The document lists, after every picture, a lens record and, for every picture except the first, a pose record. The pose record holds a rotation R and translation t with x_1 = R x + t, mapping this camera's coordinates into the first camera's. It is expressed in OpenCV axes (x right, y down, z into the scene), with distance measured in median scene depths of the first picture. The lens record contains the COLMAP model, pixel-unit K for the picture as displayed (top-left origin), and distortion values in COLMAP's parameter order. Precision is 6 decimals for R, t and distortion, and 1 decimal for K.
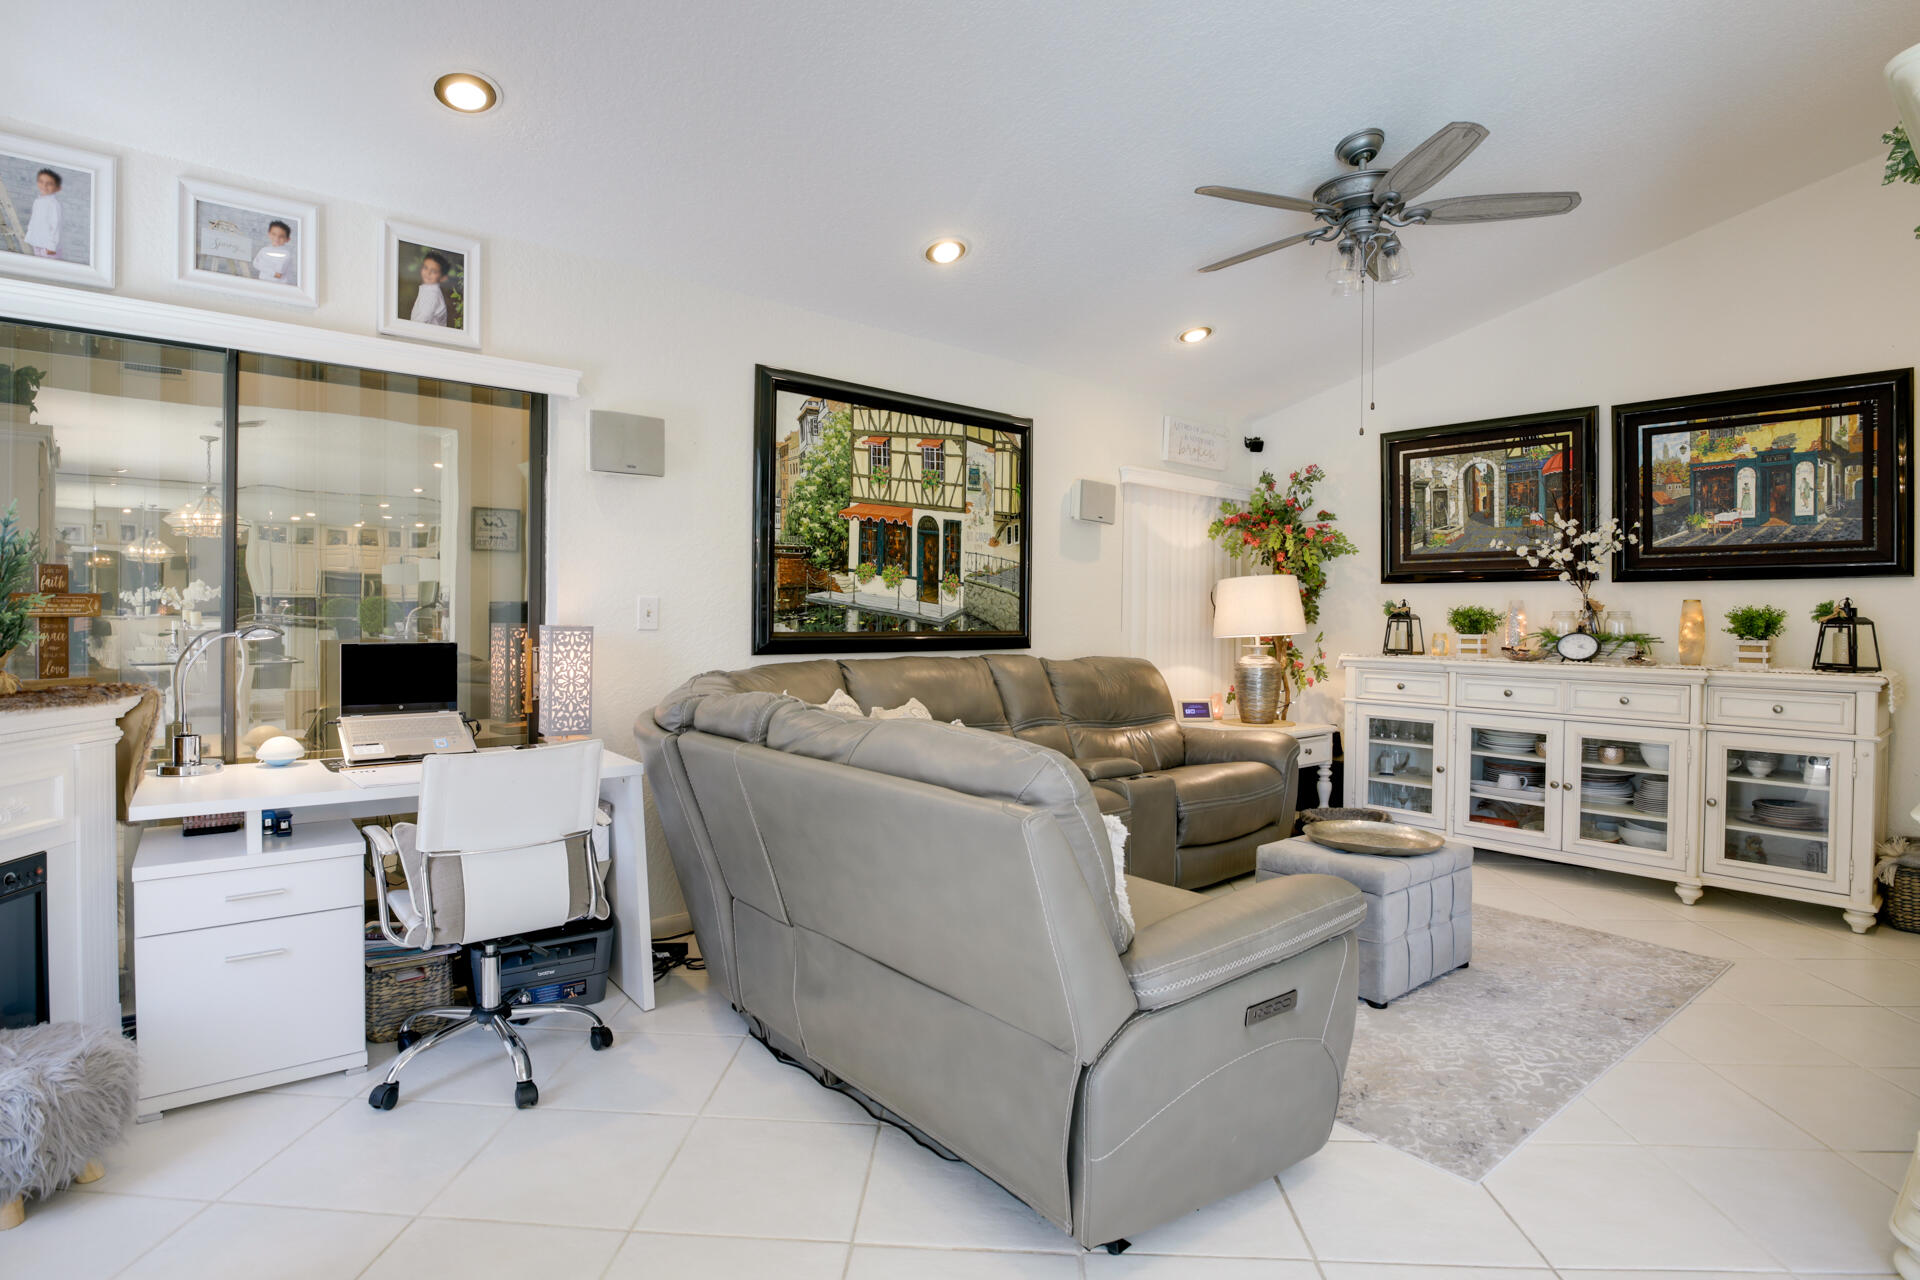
lens RADIAL K [[963.8, 0, 965.9], [0, 963.8, 606.1], [0, 0, 1]] dist [-0.026696, -0.005810]
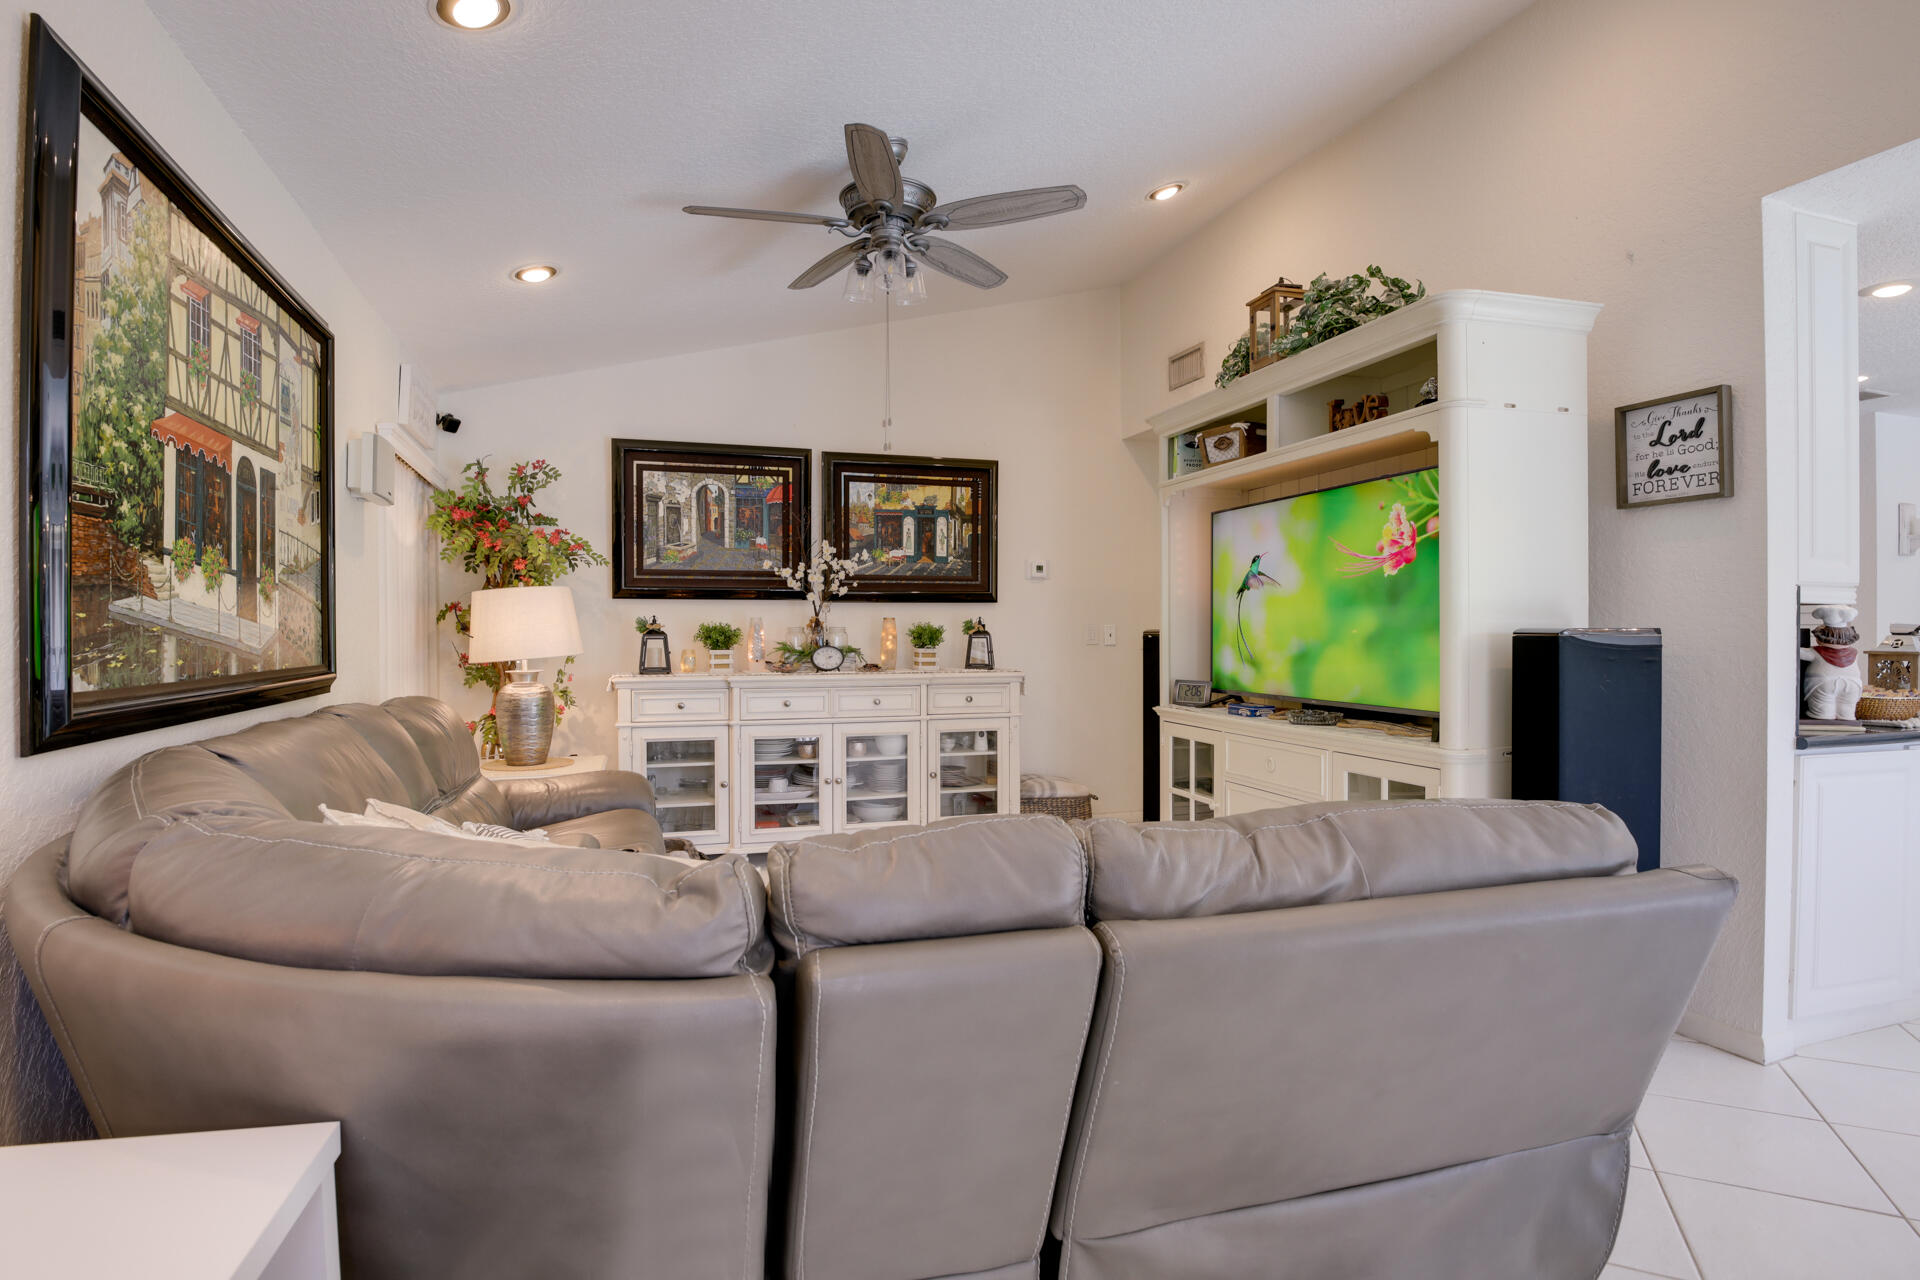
lens RADIAL K [[935.6, 0, 924.9], [0, 935.6, 642.2], [0, 0, 1]] dist [-0.035119, -0.000560]
pose [[0.413360, -0.020878, 0.910328, -0.345521], [-0.001054, 0.999725, 0.023407, -0.003408], [-0.910567, -0.010635, 0.413225, 0.441091]]
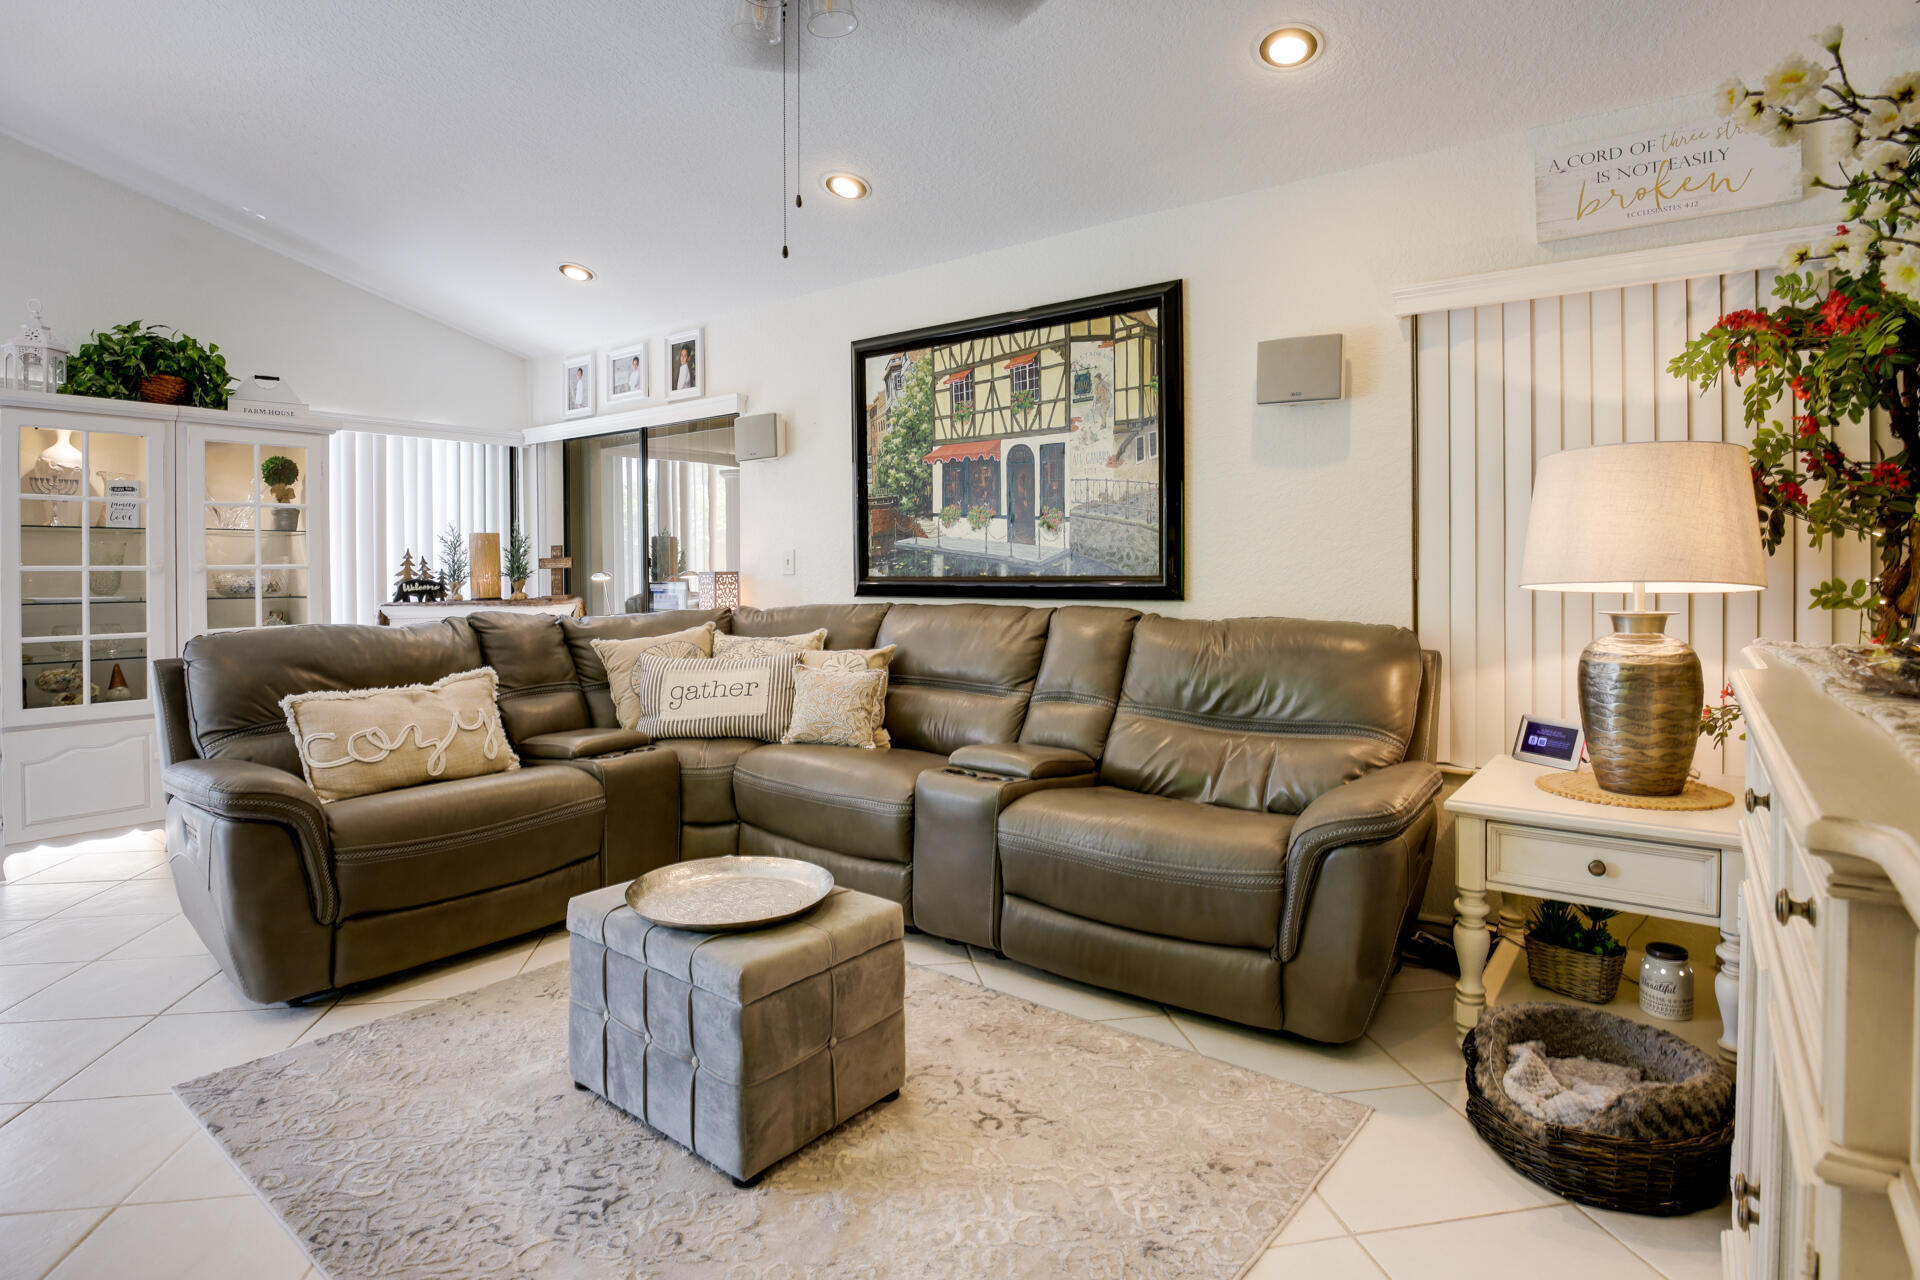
lens RADIAL K [[963.8, 0, 965.9], [0, 963.8, 606.1], [0, 0, 1]] dist [-0.026696, -0.005810]
pose [[0.219016, 0.023036, -0.975449, 0.800587], [0.012139, 0.999580, 0.026331, 0.029422], [0.975646, -0.017608, 0.218644, 0.750219]]
